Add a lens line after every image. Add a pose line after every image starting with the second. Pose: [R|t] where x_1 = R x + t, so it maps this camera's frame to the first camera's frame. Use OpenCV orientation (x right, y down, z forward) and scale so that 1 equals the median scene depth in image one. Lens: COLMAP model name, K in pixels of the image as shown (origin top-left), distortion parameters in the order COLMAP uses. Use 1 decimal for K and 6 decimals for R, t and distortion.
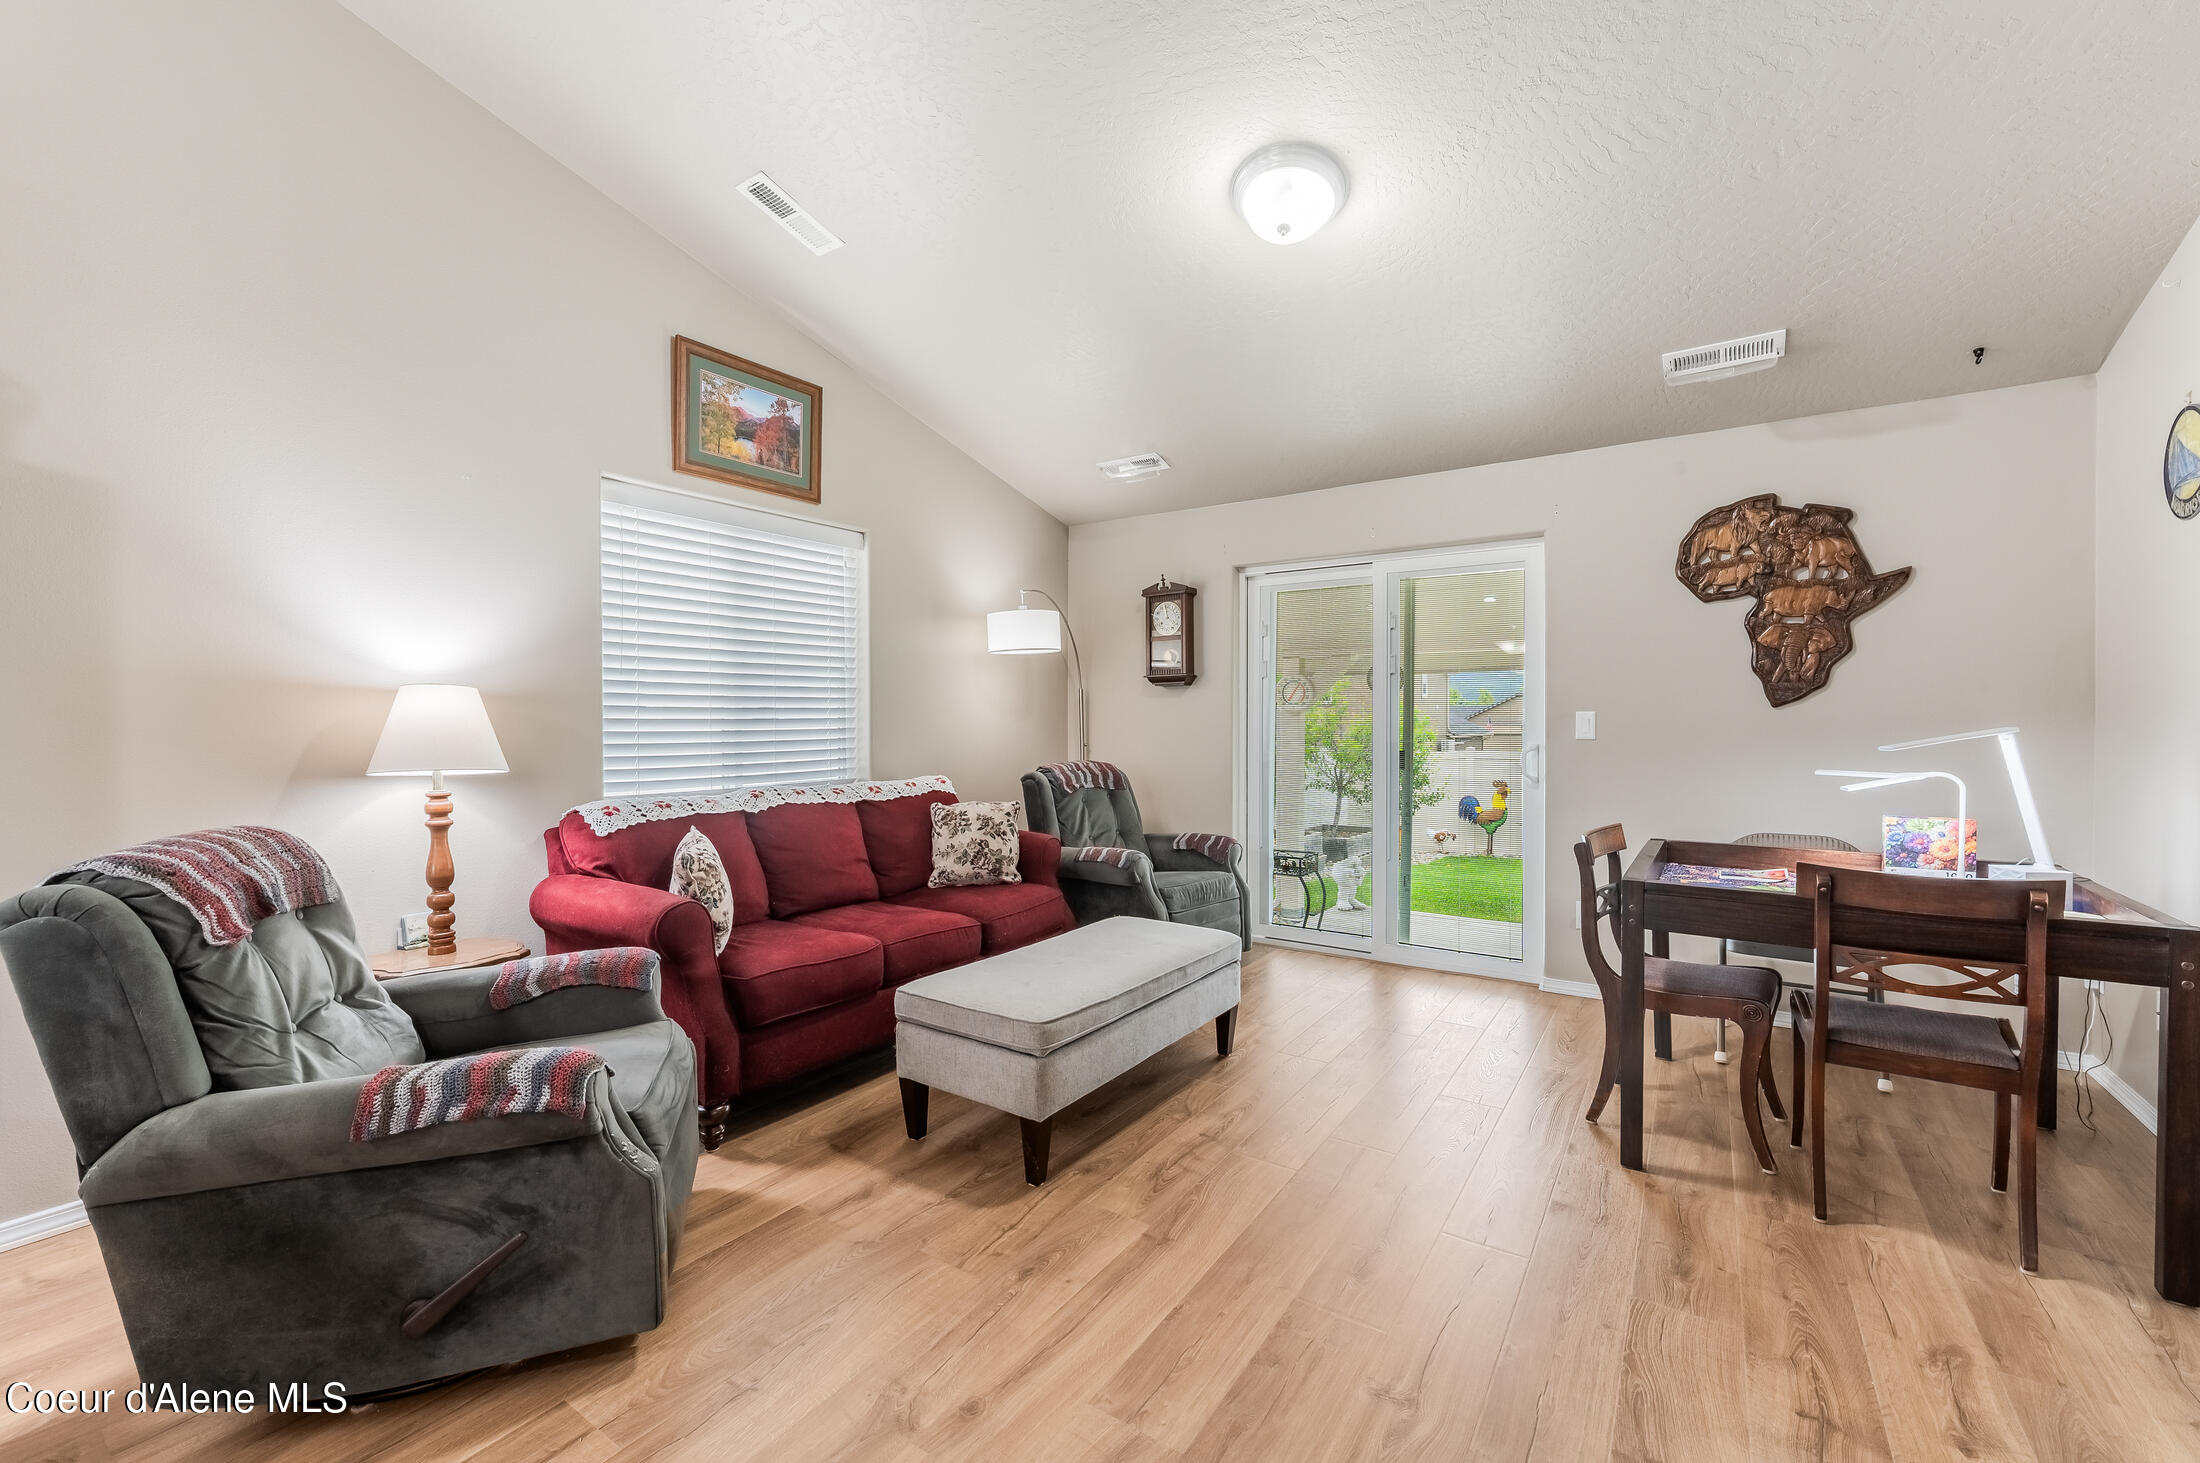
lens RADIAL K [[915.2, 0, 1094.6], [0, 915.2, 729.3], [0, 0, 1]] dist [-0.003229, -0.000041]
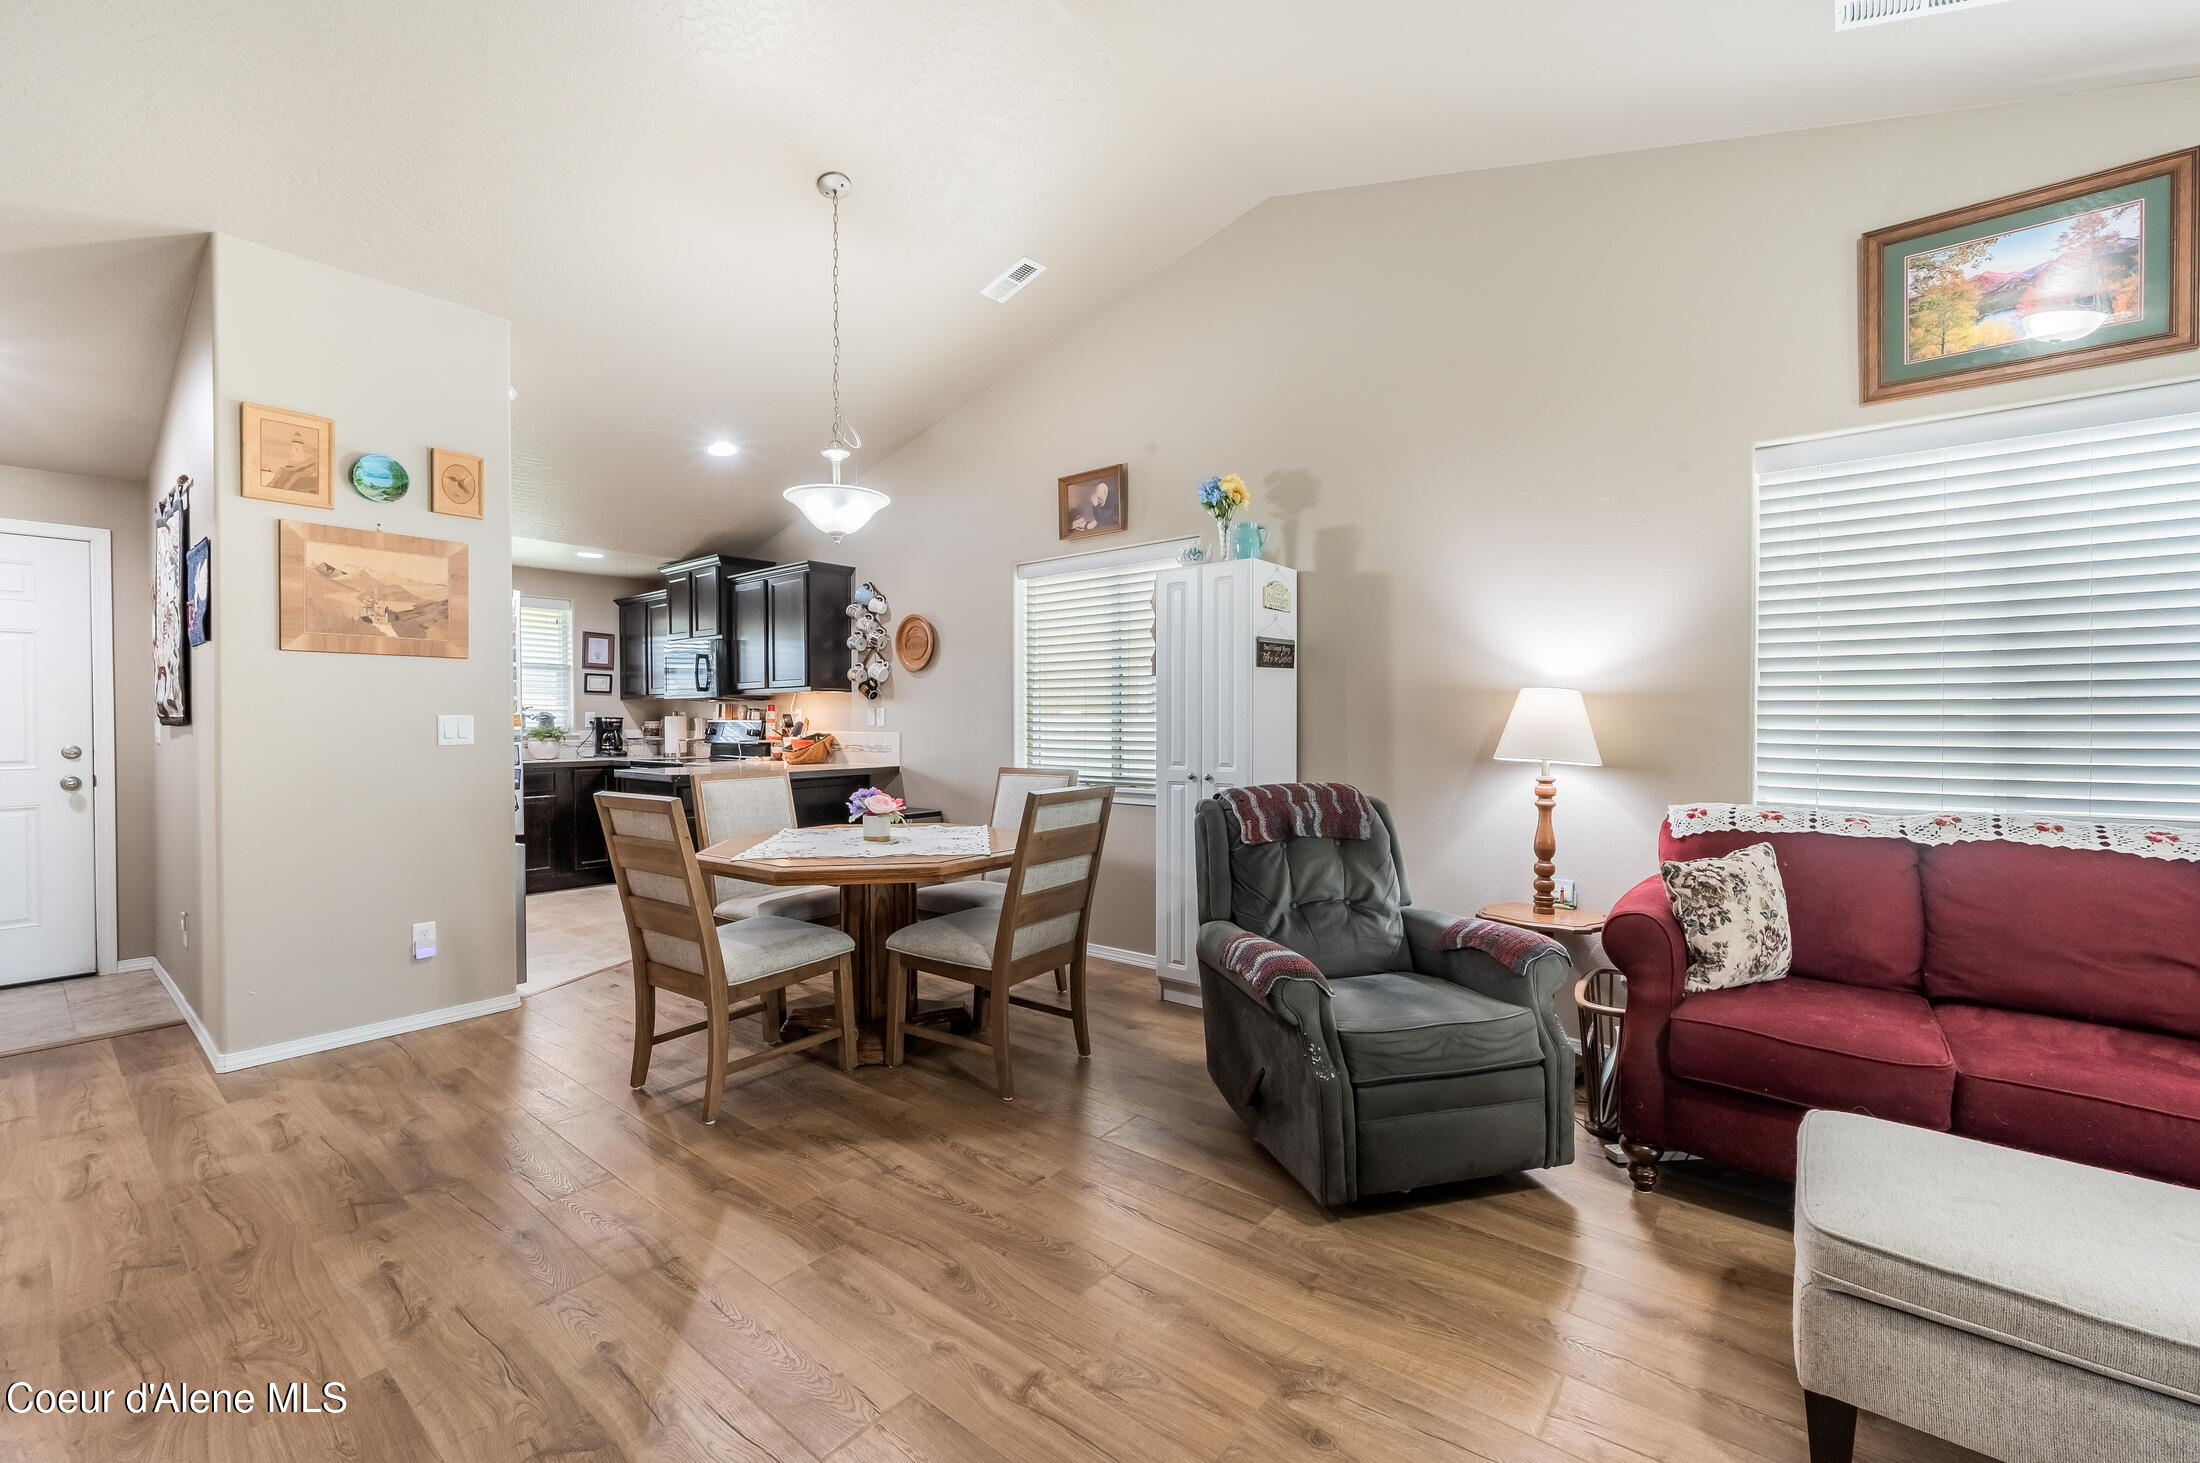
lens RADIAL K [[915.2, 0, 1100.2], [0, 915.2, 724.4], [0, 0, 1]] dist [-0.003229, -0.000041]
pose [[-0.099450, 0.009841, -0.994994, 0.526469], [-0.006355, 0.999924, 0.010525, -0.009557], [0.995022, 0.007370, -0.099380, 0.542528]]
